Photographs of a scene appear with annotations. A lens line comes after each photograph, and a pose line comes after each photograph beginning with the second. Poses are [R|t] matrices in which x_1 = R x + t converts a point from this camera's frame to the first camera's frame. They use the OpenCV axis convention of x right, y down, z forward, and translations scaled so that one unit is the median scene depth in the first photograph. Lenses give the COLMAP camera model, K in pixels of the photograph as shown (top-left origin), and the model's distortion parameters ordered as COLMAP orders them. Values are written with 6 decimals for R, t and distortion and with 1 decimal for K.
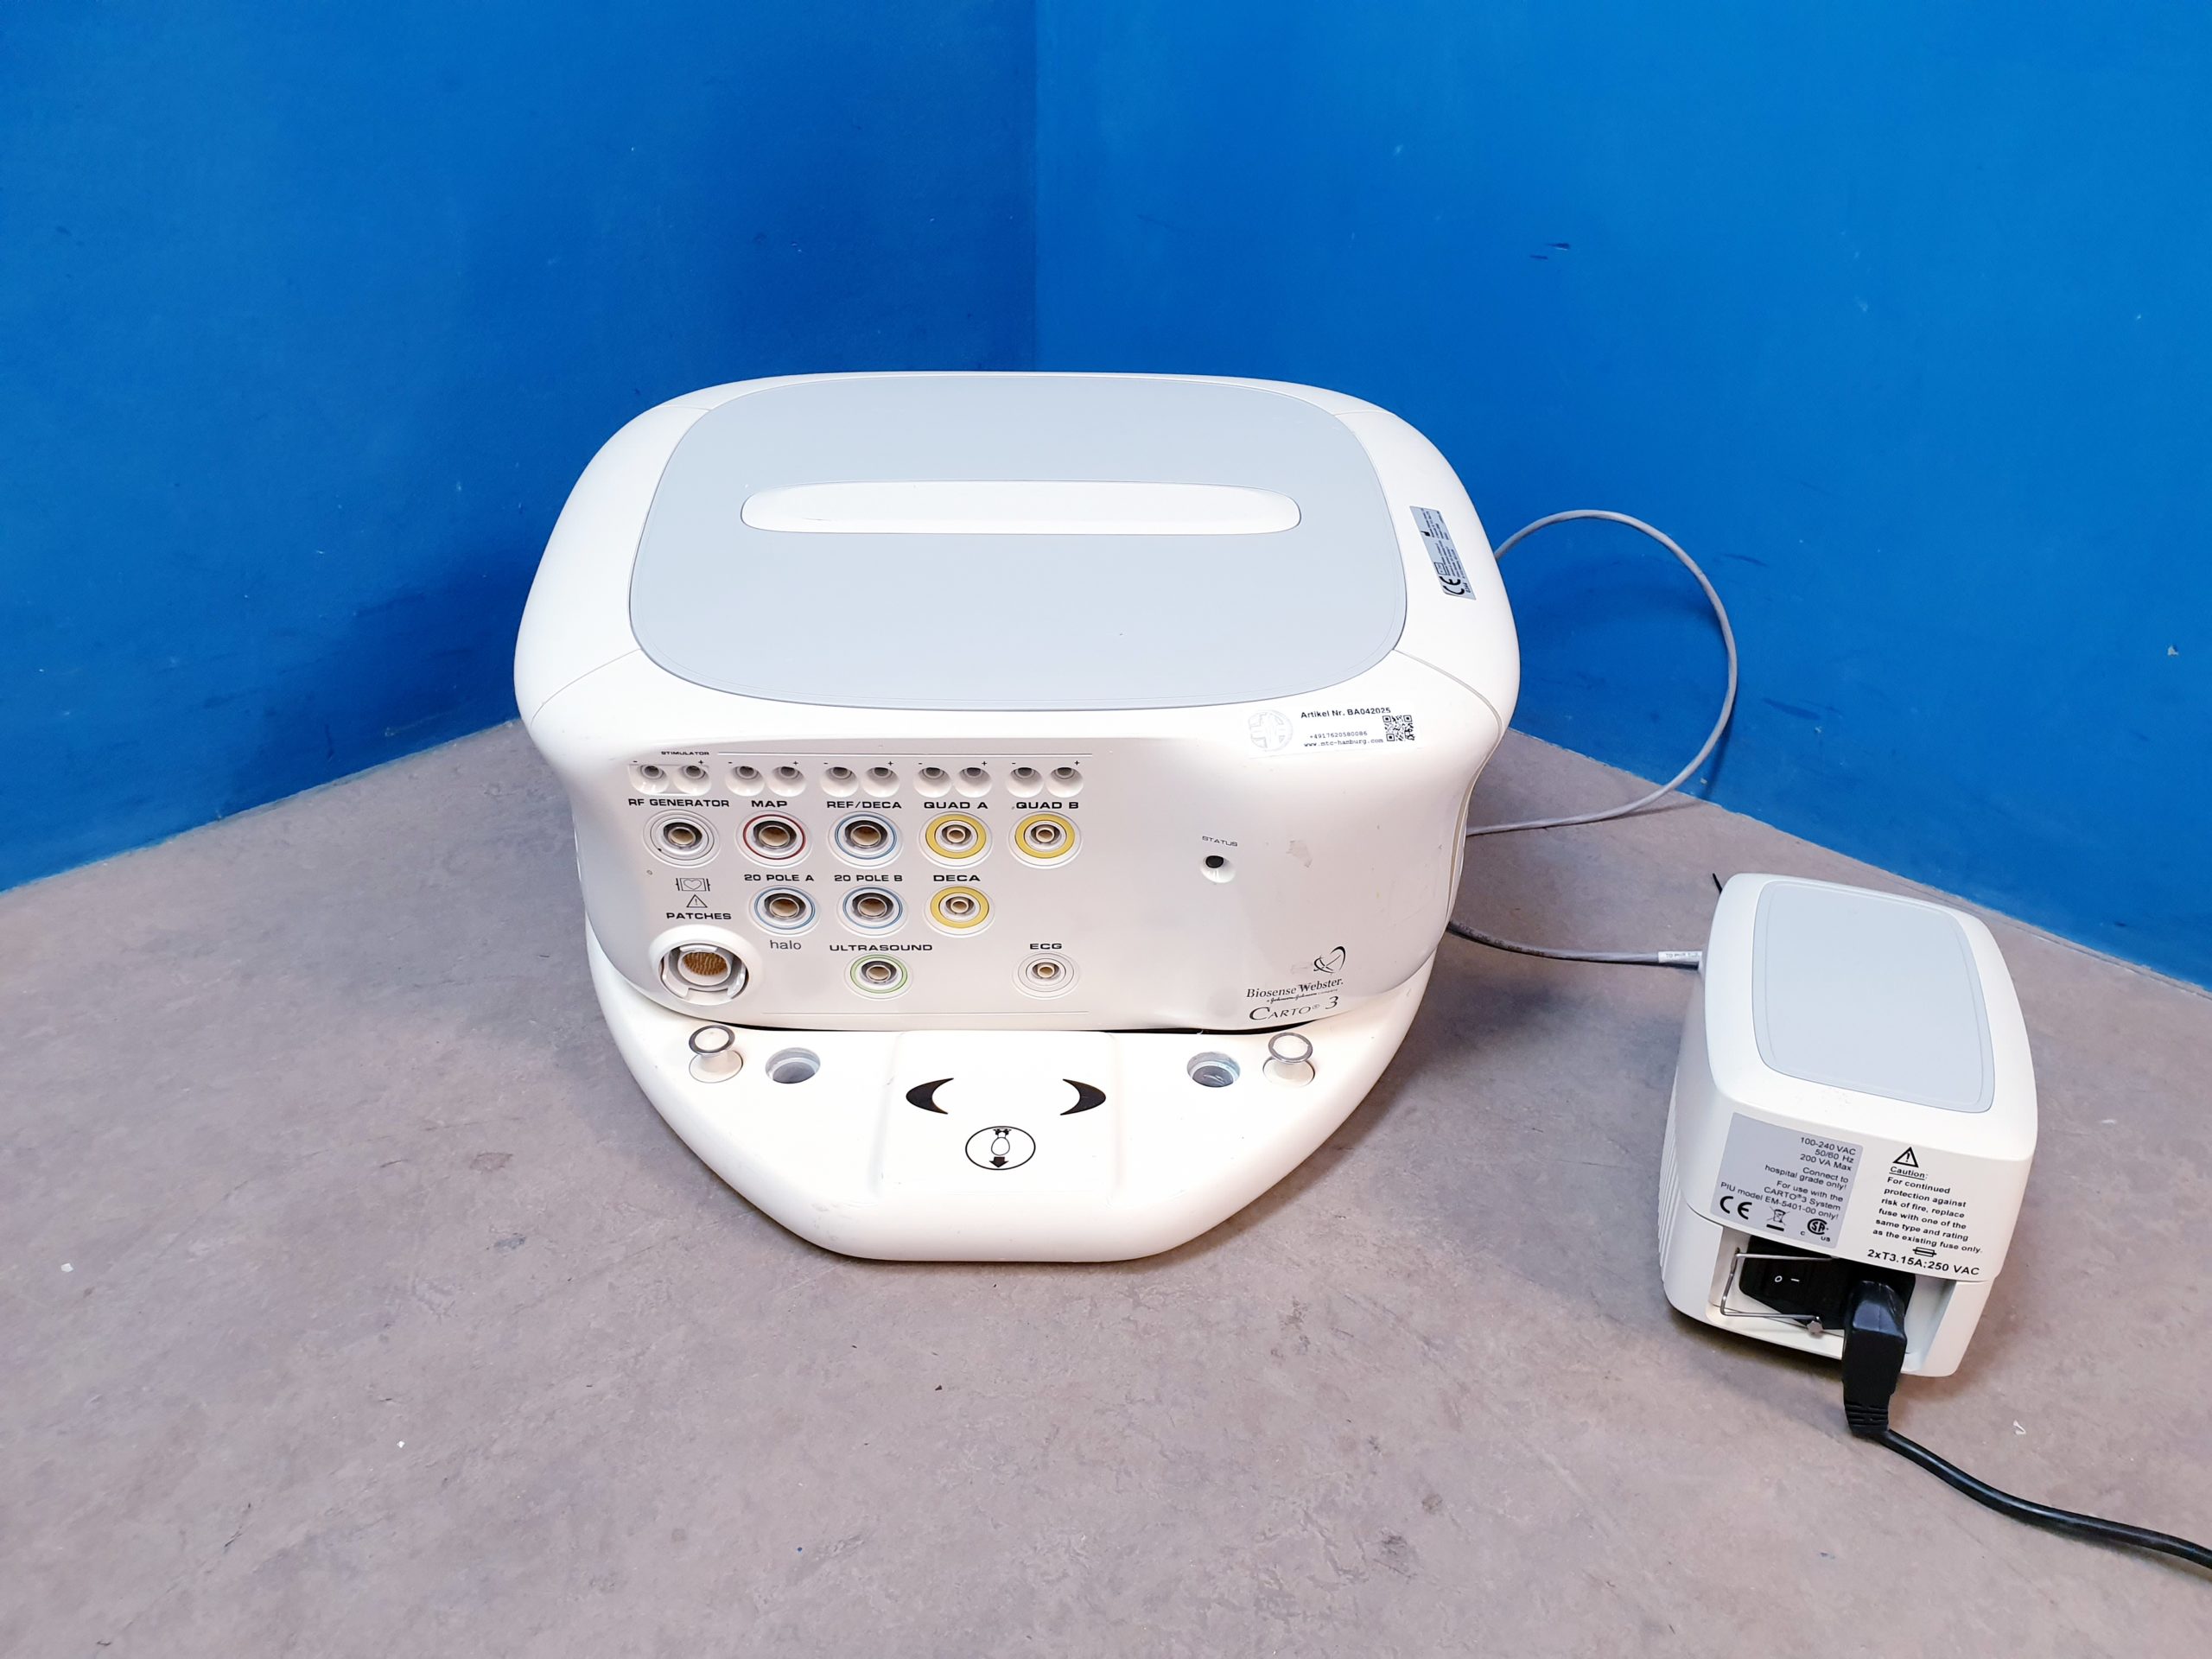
lens RADIAL K [[1692.9, 0, 1138.7], [0, 1692.9, 815.1], [0, 0, 1]] dist [0.047921, -0.105994]
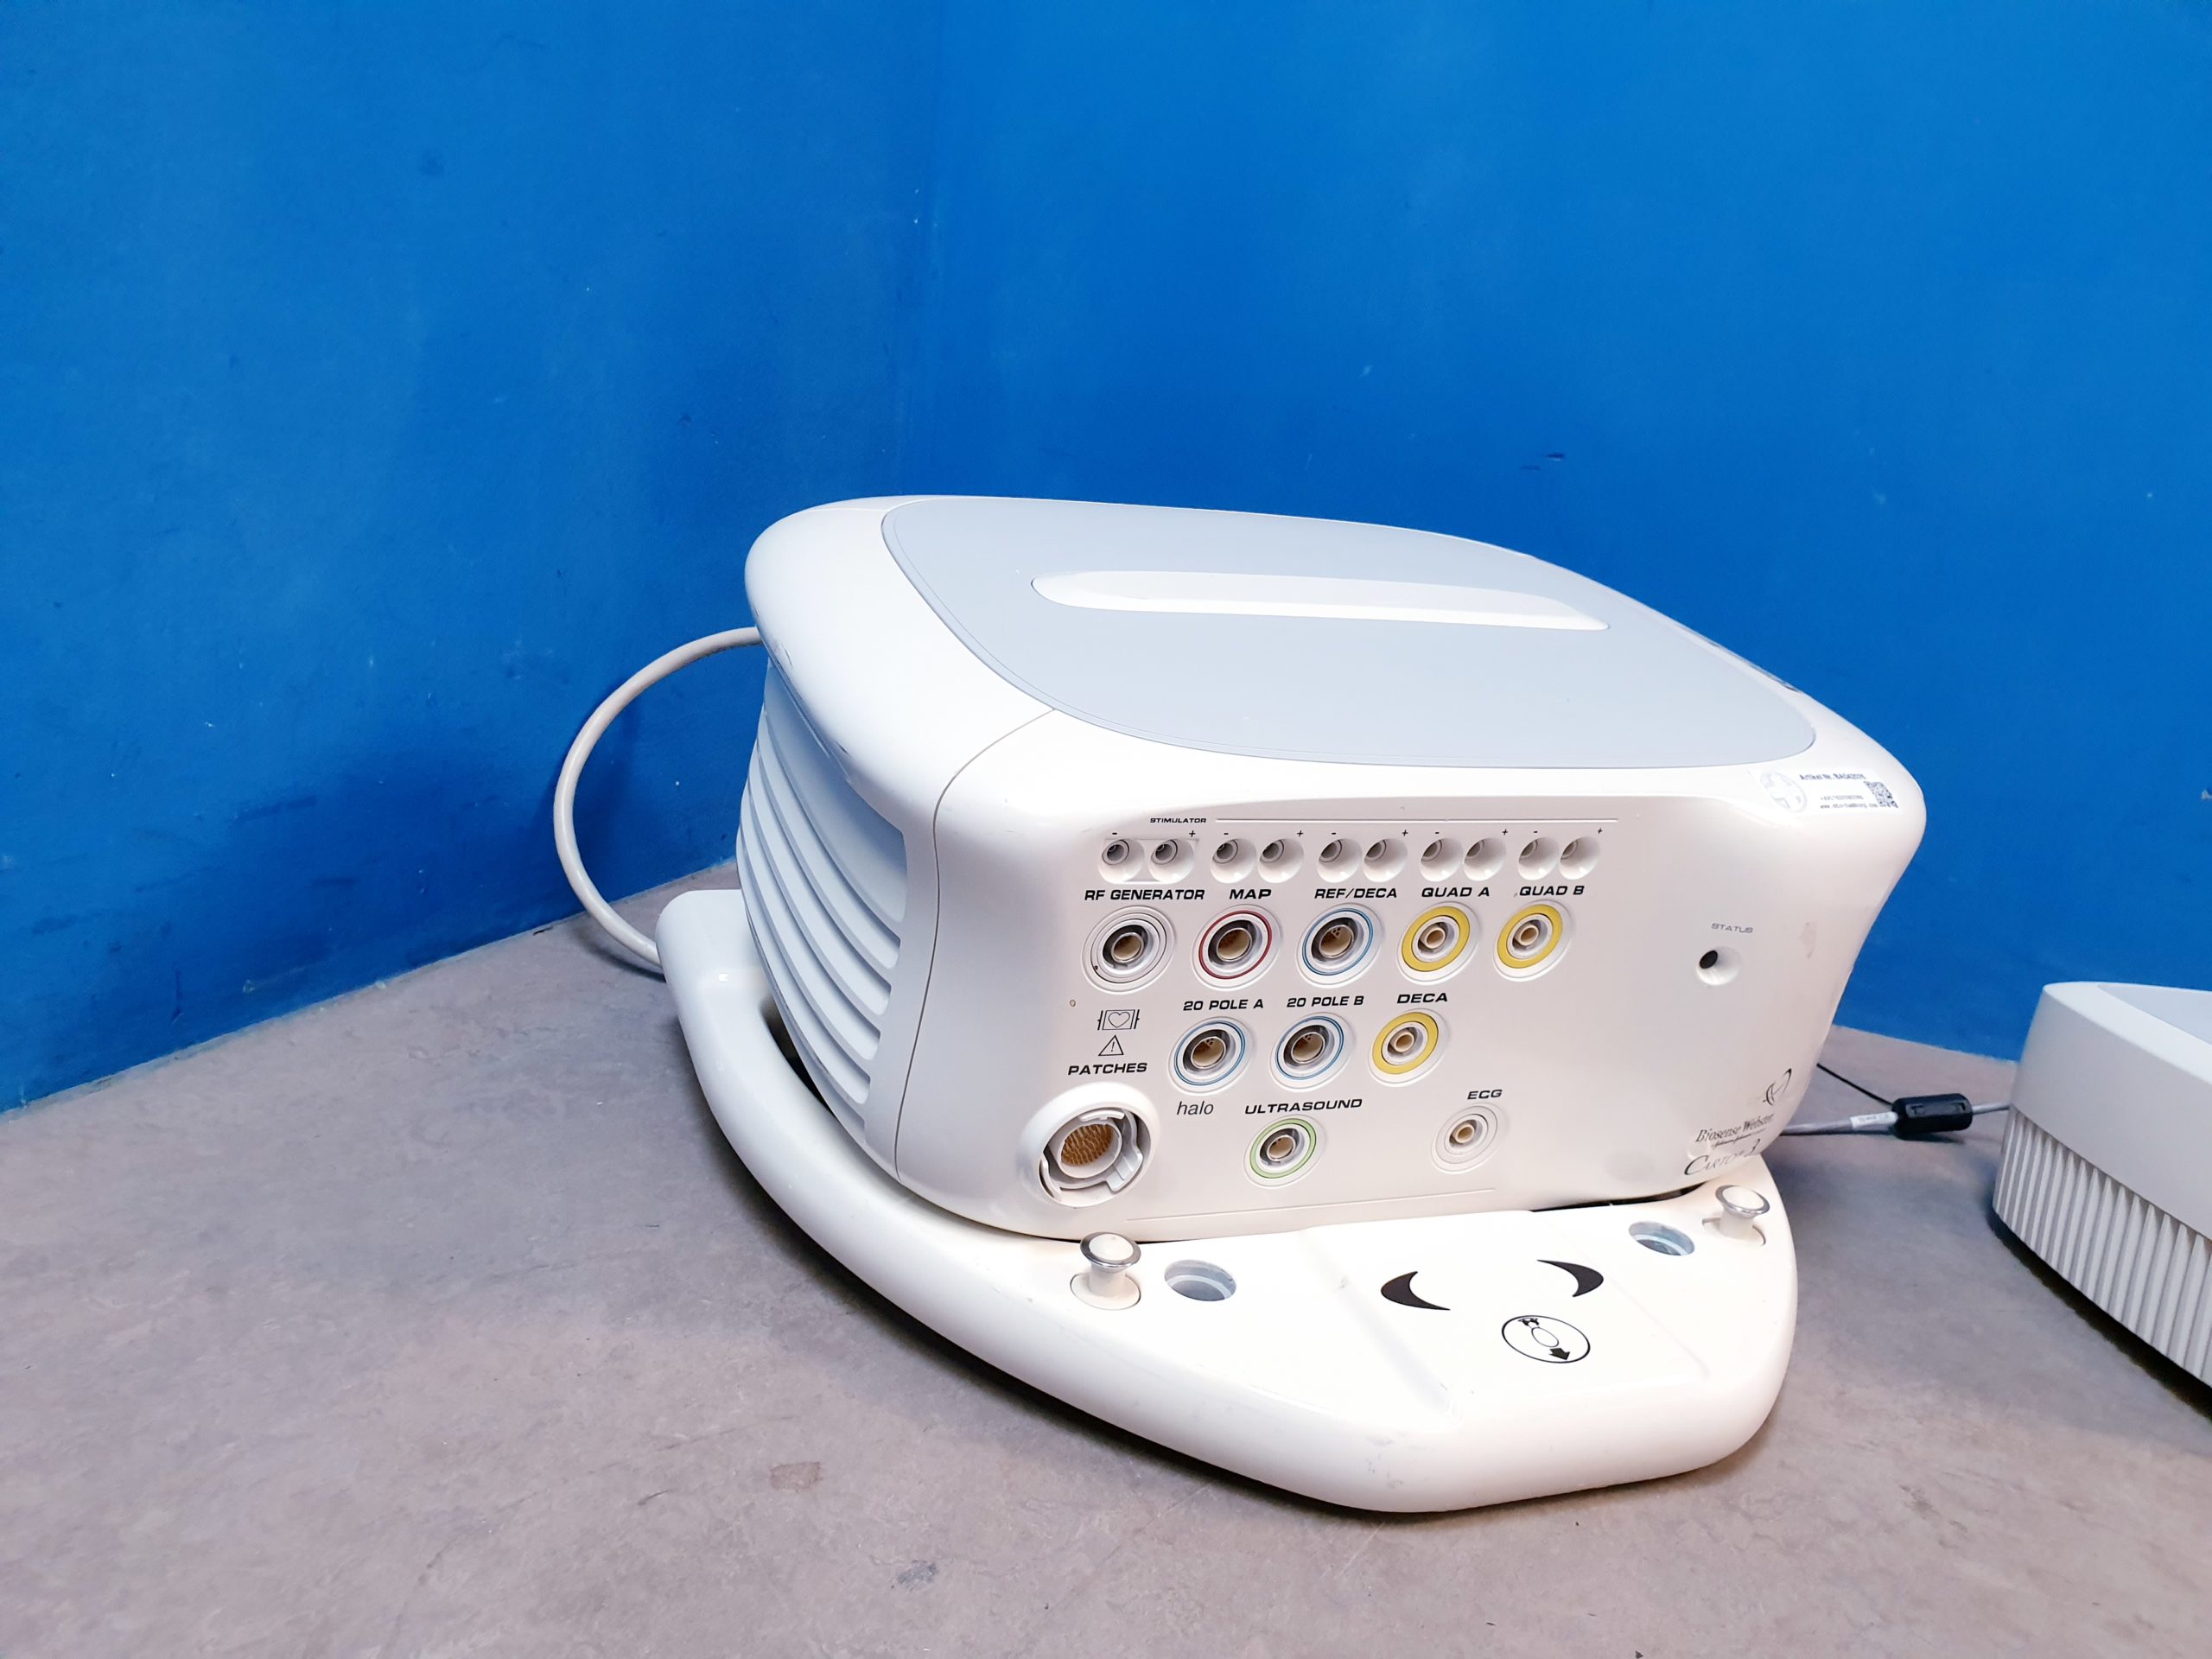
lens RADIAL K [[1721.2, 0, 1116.6], [0, 1721.2, 801.1], [0, 0, 1]] dist [0.011419, -0.000548]
pose [[0.937477, -0.007146, 0.347975, -0.545796], [0.095598, 0.966623, -0.237701, 0.132214], [-0.334662, 0.256105, 0.906869, 0.299778]]
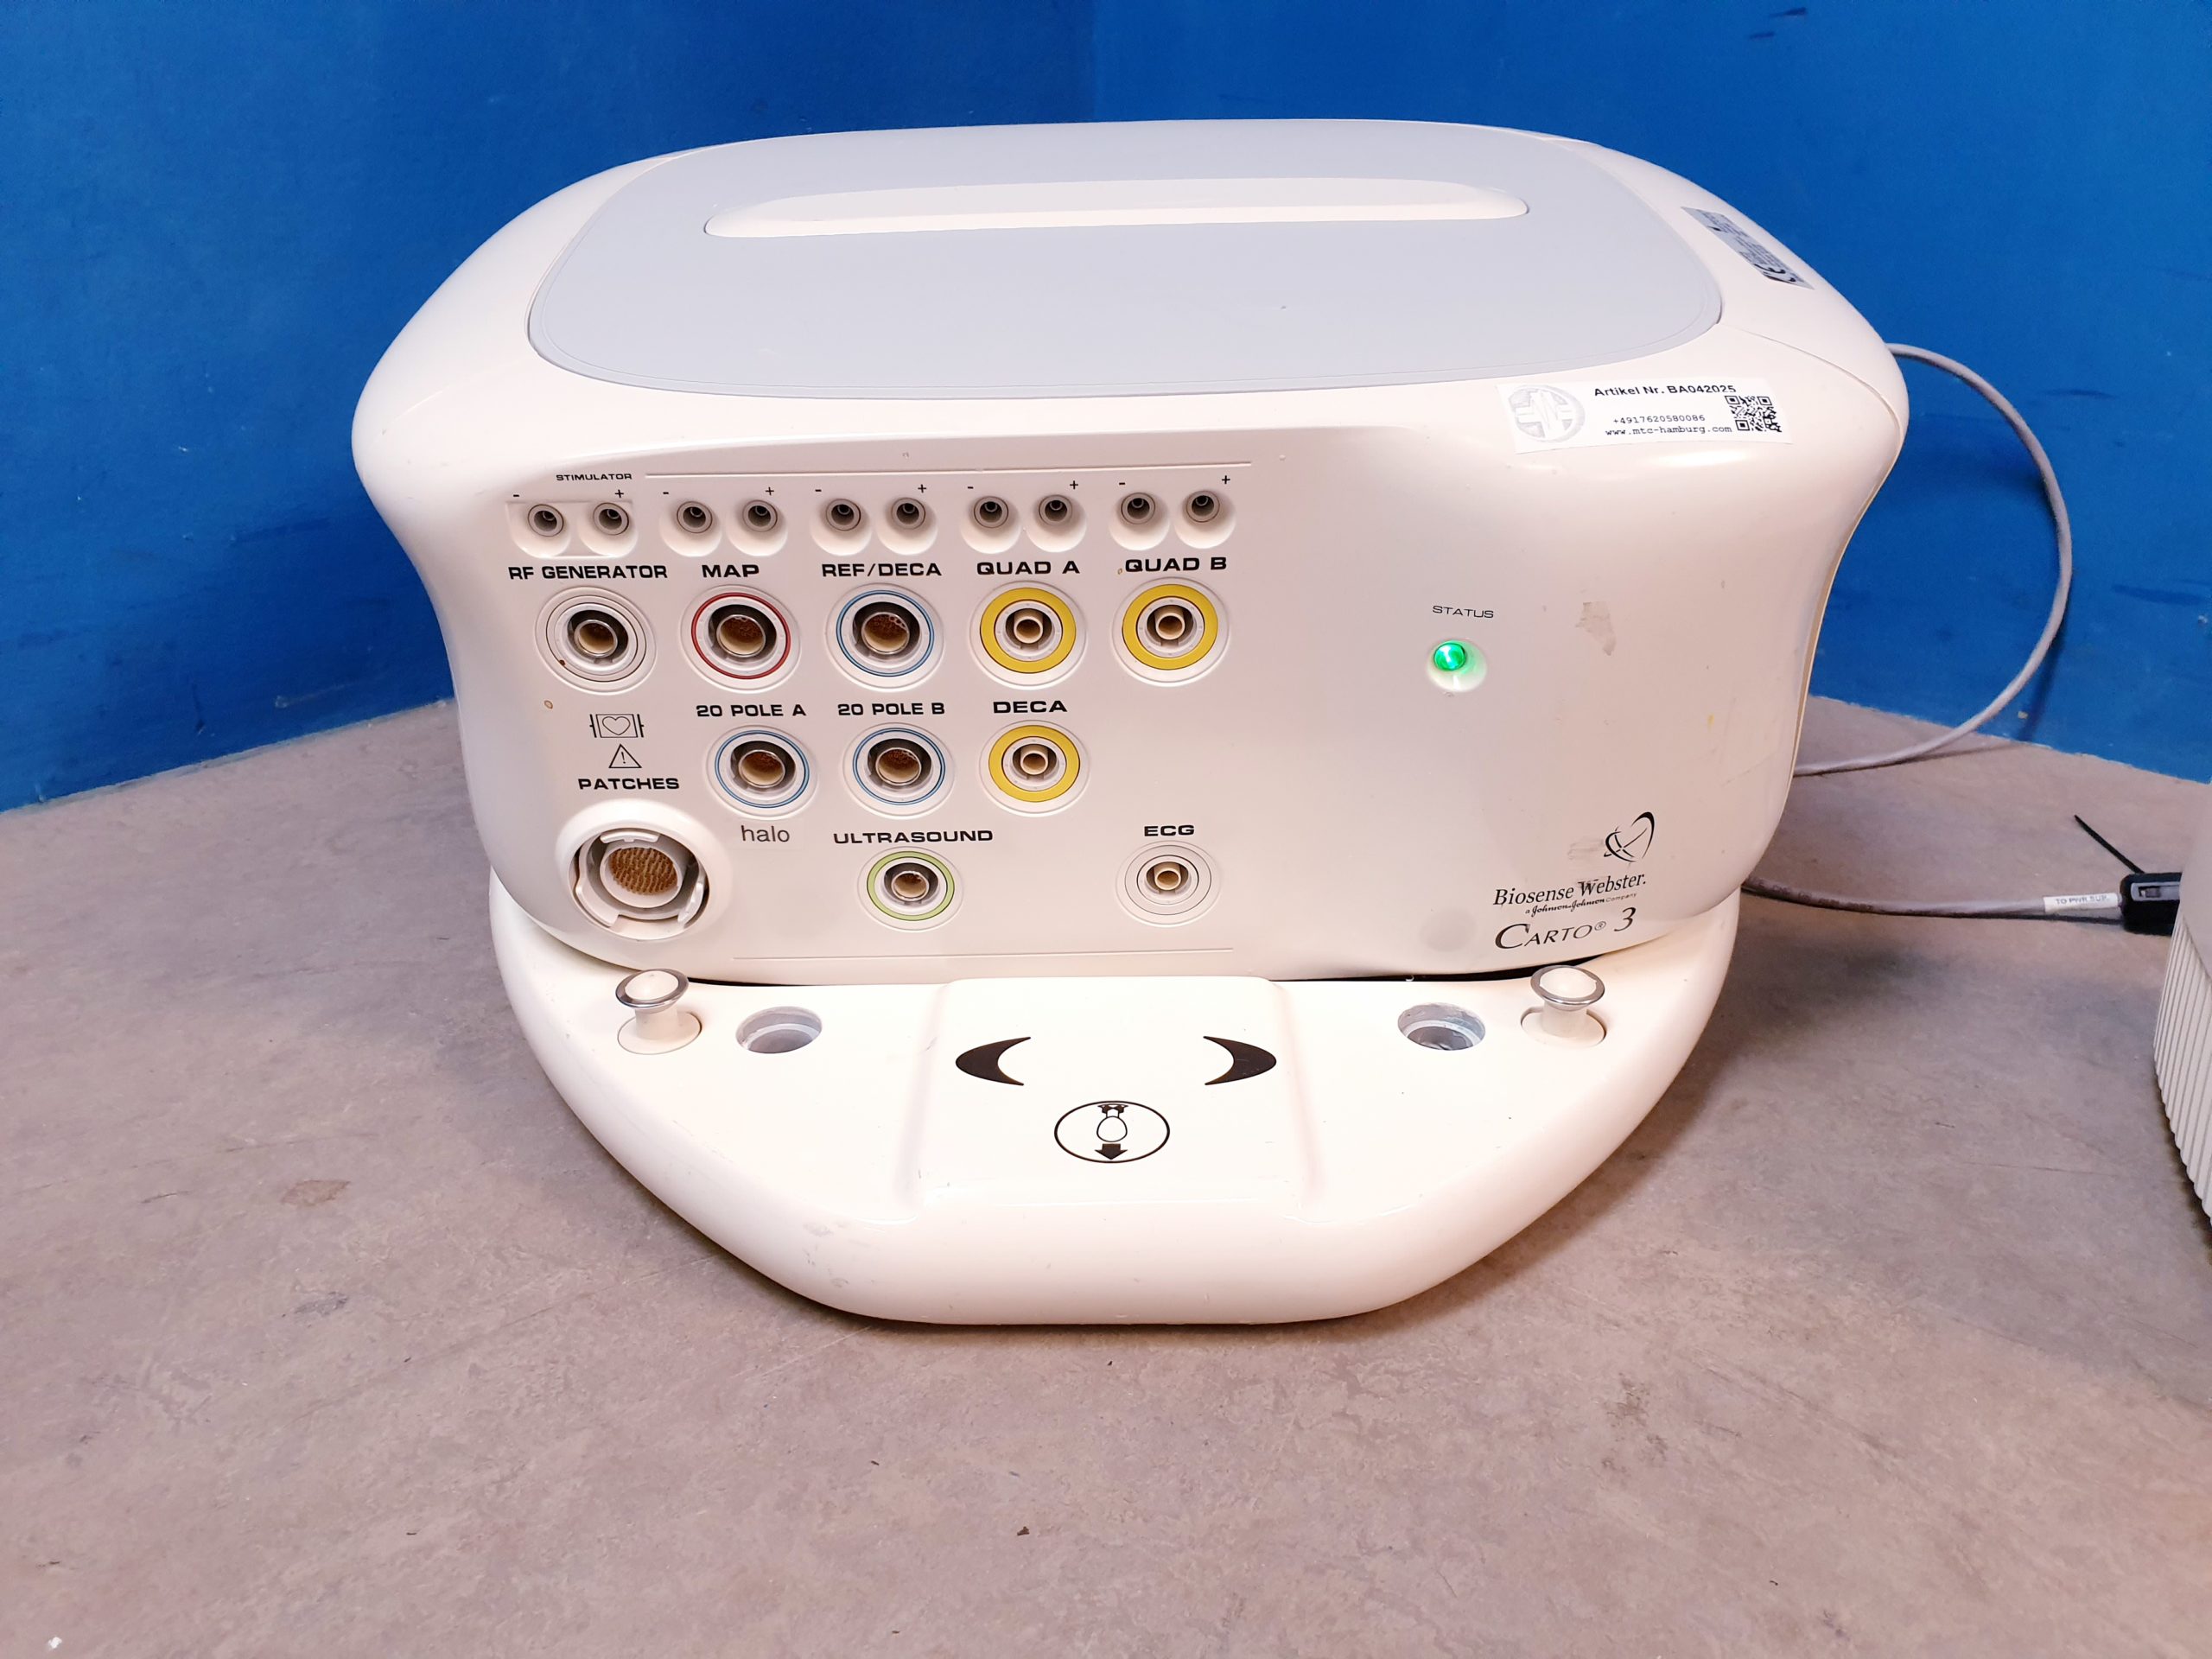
lens RADIAL K [[1728.0, 0, 1108.2], [0, 1728.0, 826.9], [0, 0, 1]] dist [-0.039598, 0.087779]
pose [[0.998786, -0.028527, -0.040152, -0.056697], [0.024002, 0.993752, -0.109003, 0.158681], [0.043011, 0.107907, 0.993230, 0.387217]]
